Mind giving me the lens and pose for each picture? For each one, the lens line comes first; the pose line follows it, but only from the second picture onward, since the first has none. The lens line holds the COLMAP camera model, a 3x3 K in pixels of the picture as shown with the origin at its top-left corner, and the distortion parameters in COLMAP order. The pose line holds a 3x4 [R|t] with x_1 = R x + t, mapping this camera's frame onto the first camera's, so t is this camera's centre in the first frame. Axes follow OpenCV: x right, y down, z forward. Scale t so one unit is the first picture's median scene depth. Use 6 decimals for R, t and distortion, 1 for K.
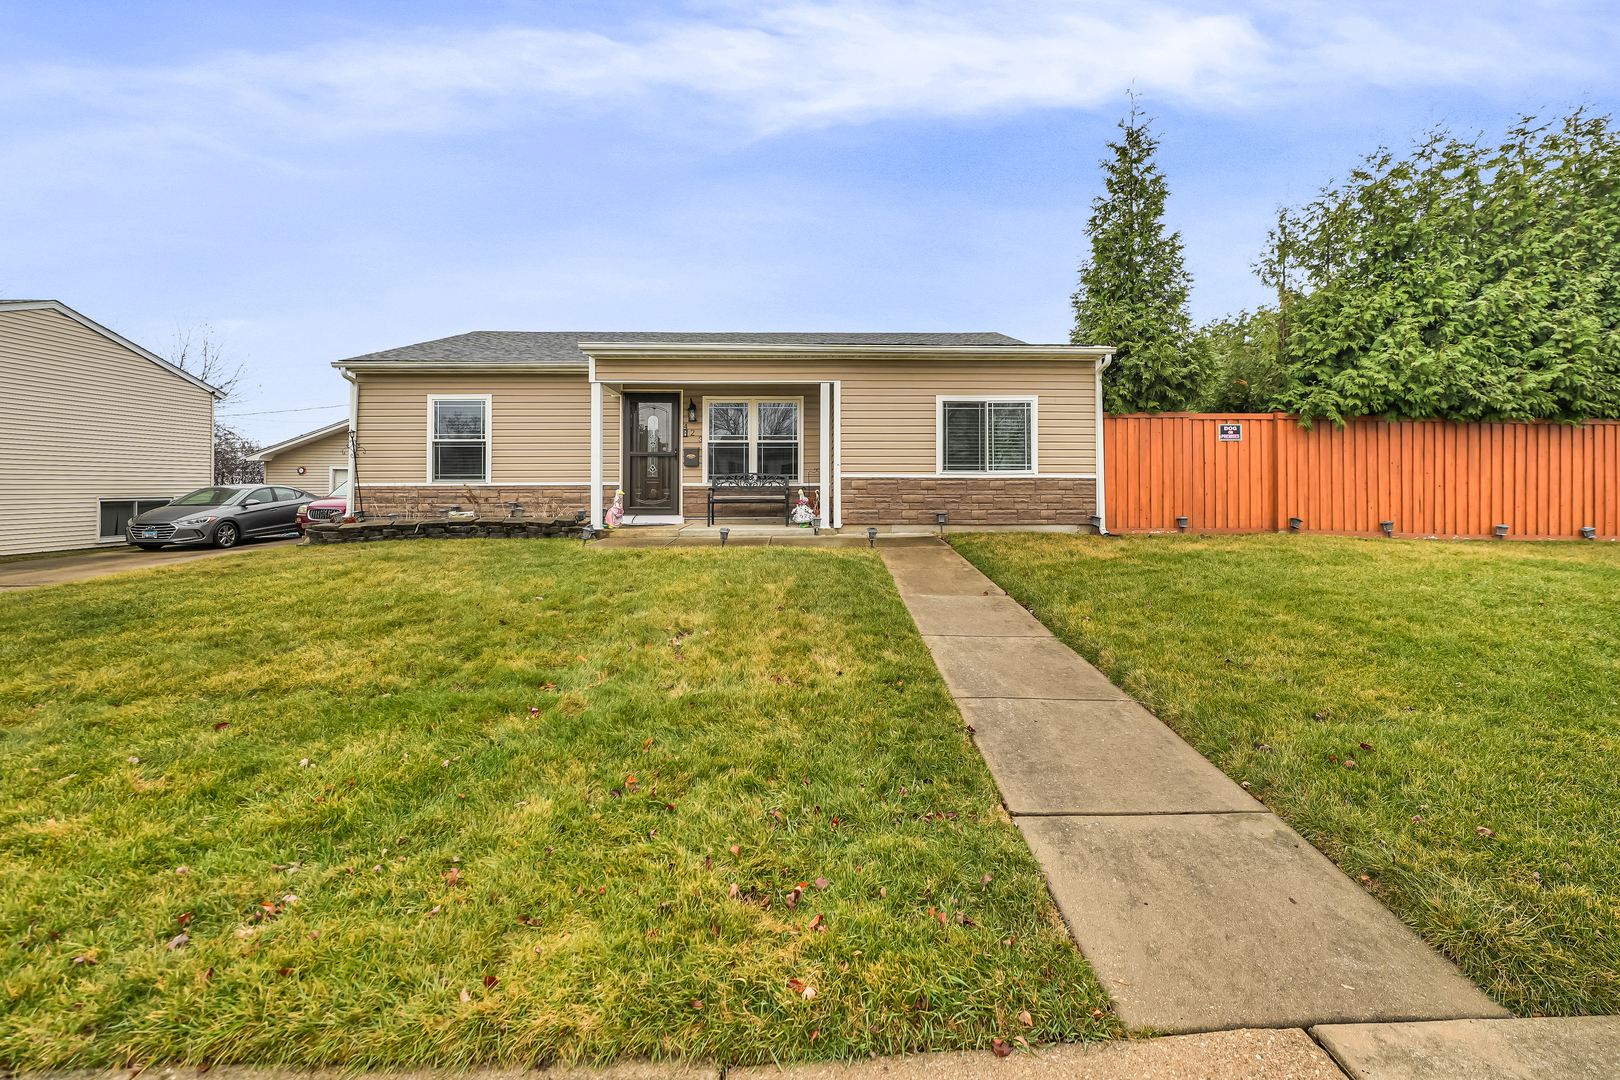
lens RADIAL K [[638.7, 0, 789.7], [0, 638.7, 480.1], [0, 0, 1]] dist [0.002159, 0.000067]
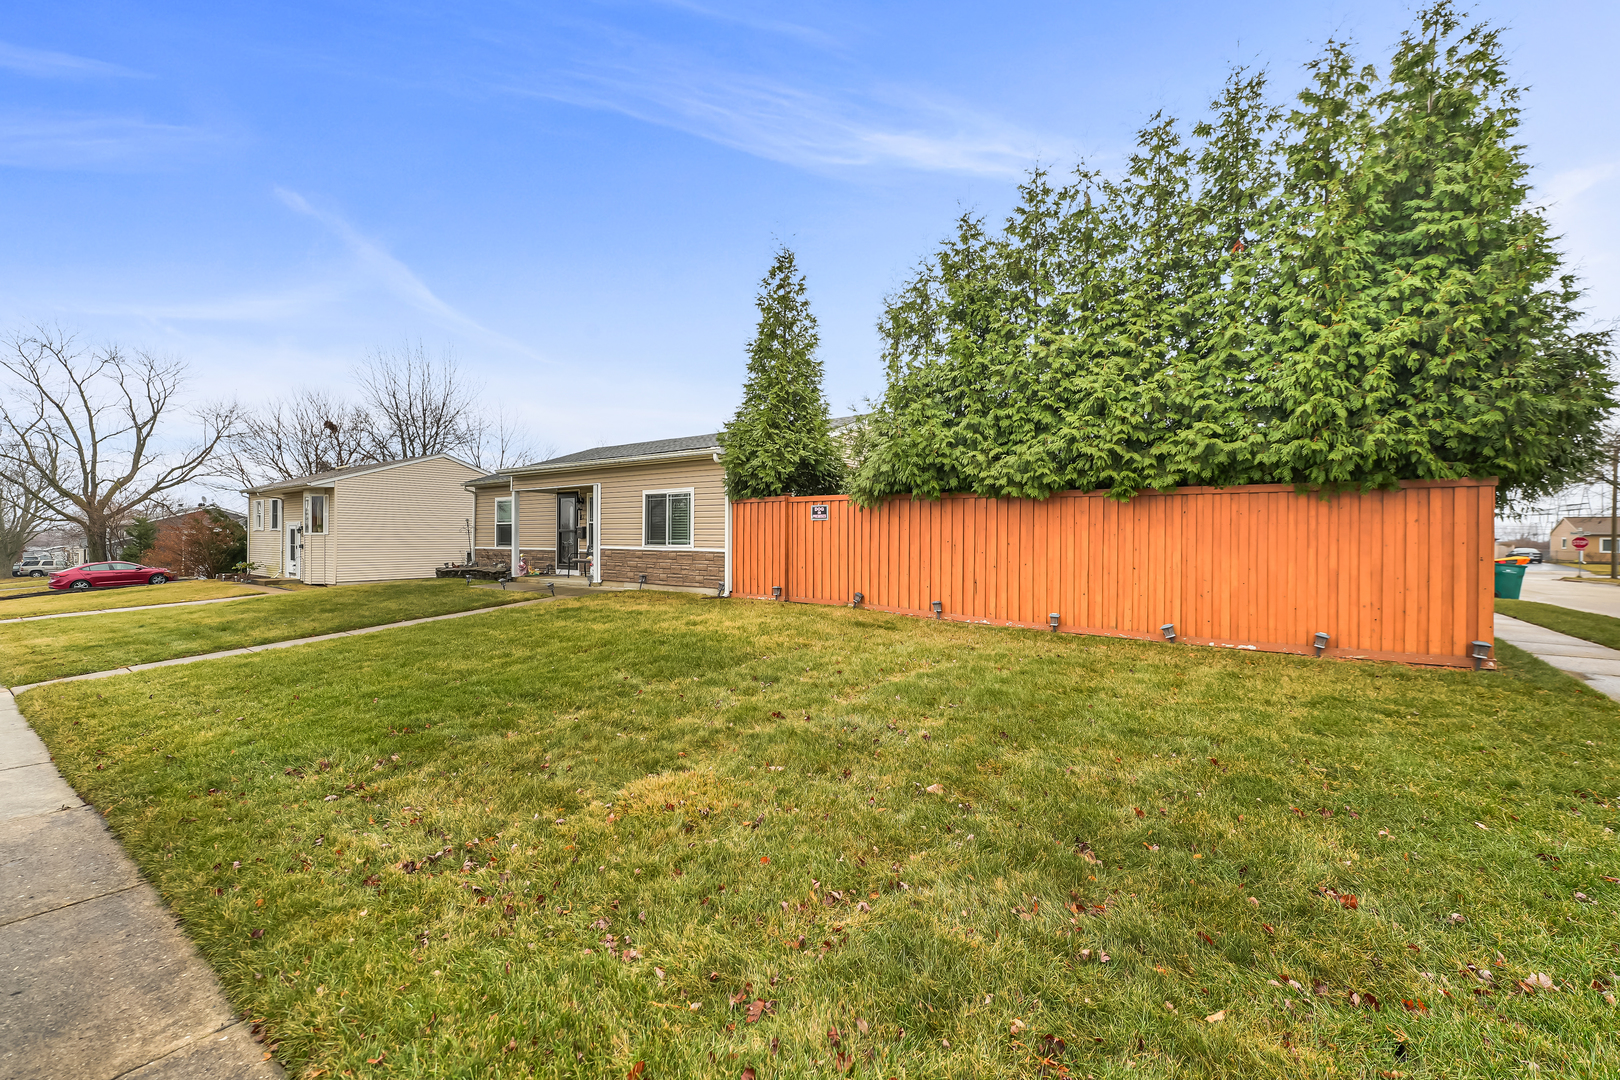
lens RADIAL K [[638.7, 0, 810.6], [0, 638.7, 545.1], [0, 0, 1]] dist [0.002159, 0.000067]
pose [[0.806720, 0.011271, -0.590827, 1.325600], [-0.001222, 0.999848, 0.017406, -0.037596], [0.590933, -0.013319, 0.806611, 0.094769]]
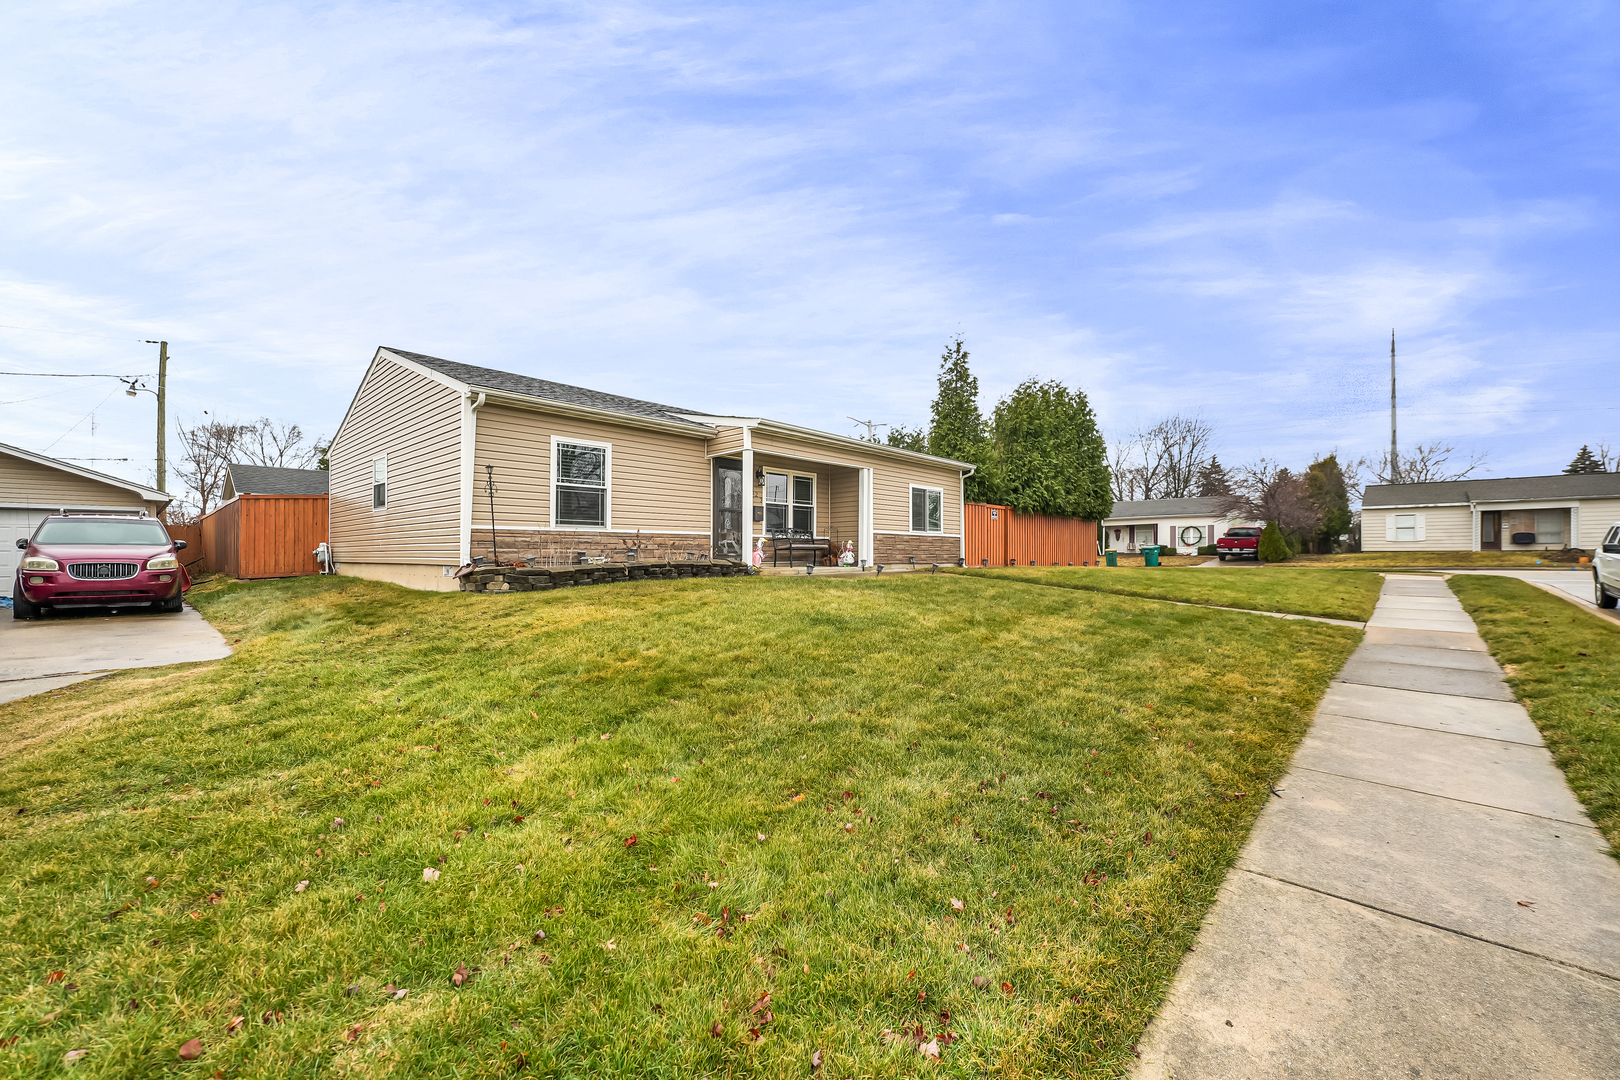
lens RADIAL K [[638.7, 0, 806.0], [0, 638.7, 546.4], [0, 0, 1]] dist [0.002159, 0.000067]
pose [[0.686416, 0.011849, 0.727113, -1.108586], [-0.009006, 0.999929, -0.007794, 0.040471], [-0.727153, -0.001199, 0.686474, 0.080143]]
